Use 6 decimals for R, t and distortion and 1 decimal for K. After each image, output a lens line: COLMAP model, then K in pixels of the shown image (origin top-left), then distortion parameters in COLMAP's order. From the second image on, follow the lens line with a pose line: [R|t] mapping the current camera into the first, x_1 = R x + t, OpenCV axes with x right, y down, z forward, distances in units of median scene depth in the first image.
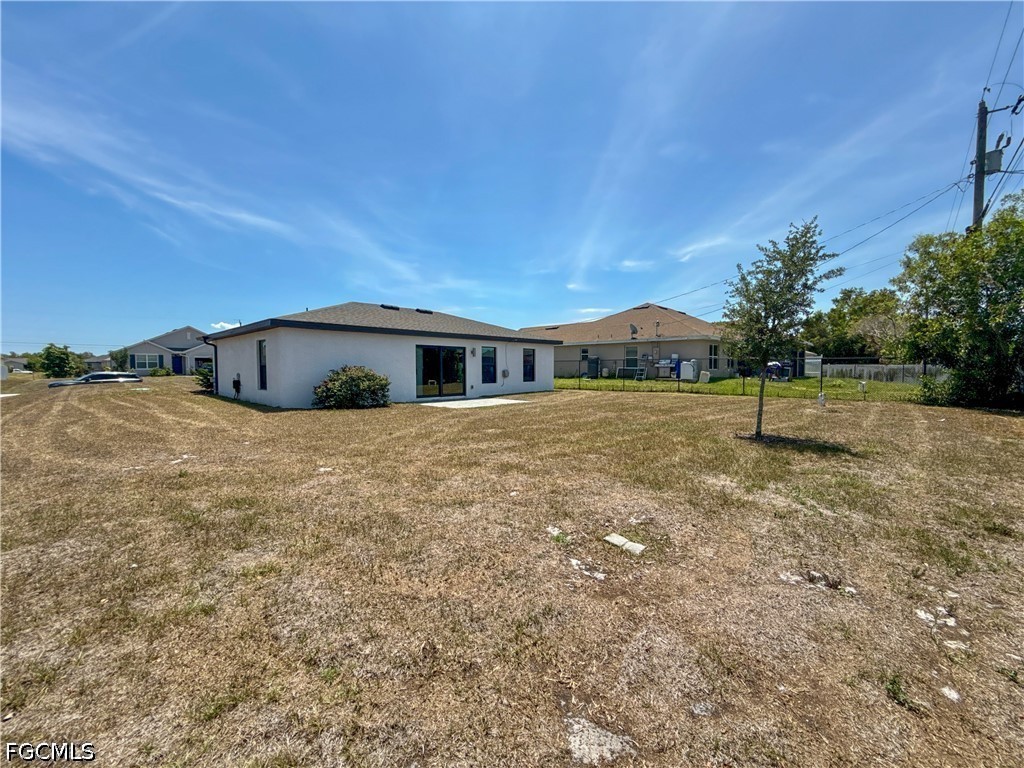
lens RADIAL K [[408.2, 0, 511.4], [0, 408.2, 376.9], [0, 0, 1]] dist [0.000738, -0.000015]
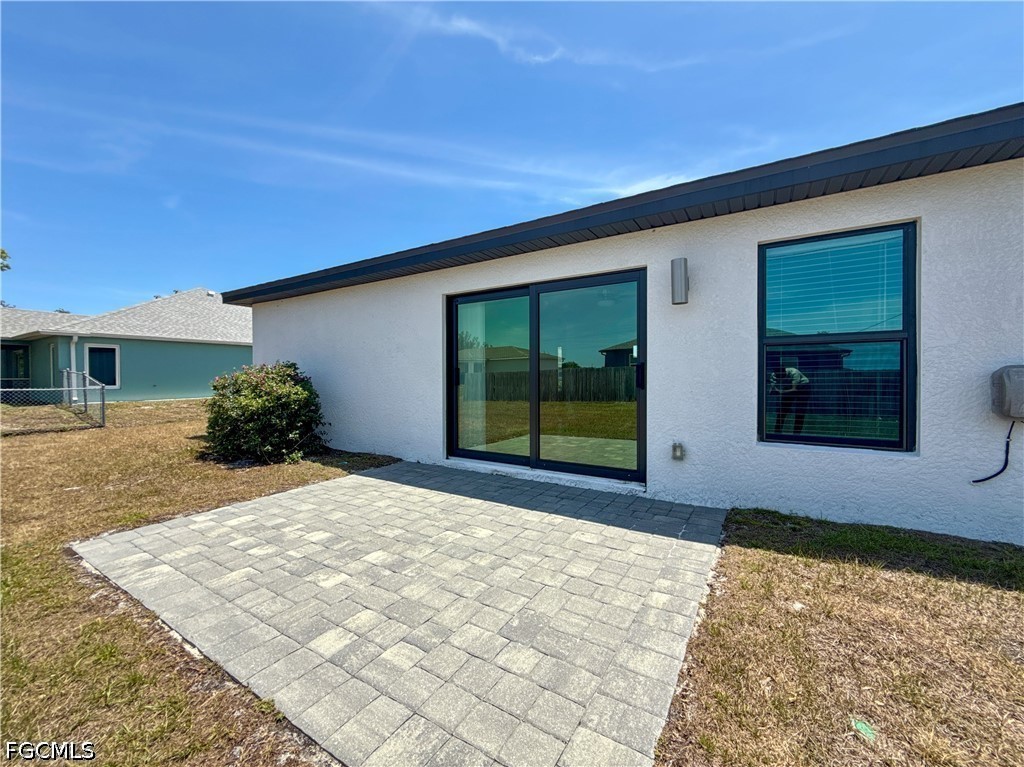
lens RADIAL K [[407.0, 0, 512.0], [0, 407.0, 383.5], [0, 0, 1]] dist [0.001311, 0.000107]
pose [[0.193826, 0.000198, -0.981036, 0.085829], [-0.027504, 0.999608, -0.005232, -0.006350], [0.980650, 0.027996, 0.193756, 0.838124]]
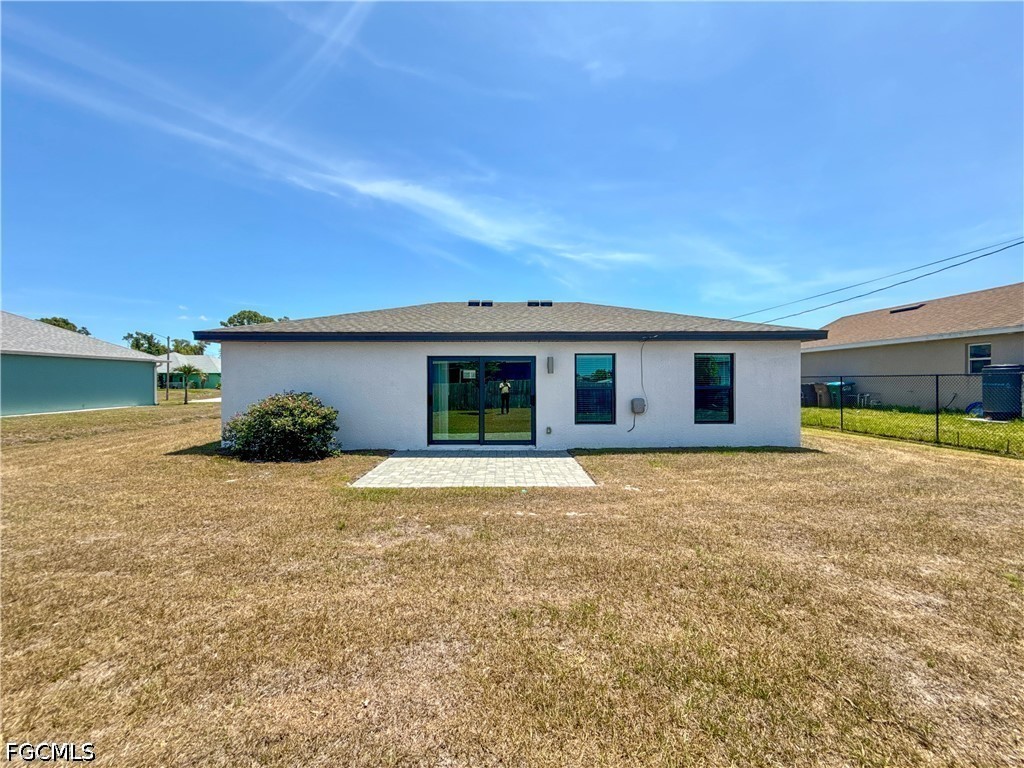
lens RADIAL K [[408.2, 0, 511.4], [0, 408.2, 376.9], [0, 0, 1]] dist [0.000738, -0.000015]
pose [[0.697164, -0.009570, -0.716848, 0.238039], [-0.015006, 0.999497, -0.027938, -0.028023], [0.716755, 0.030234, 0.696670, 0.569484]]
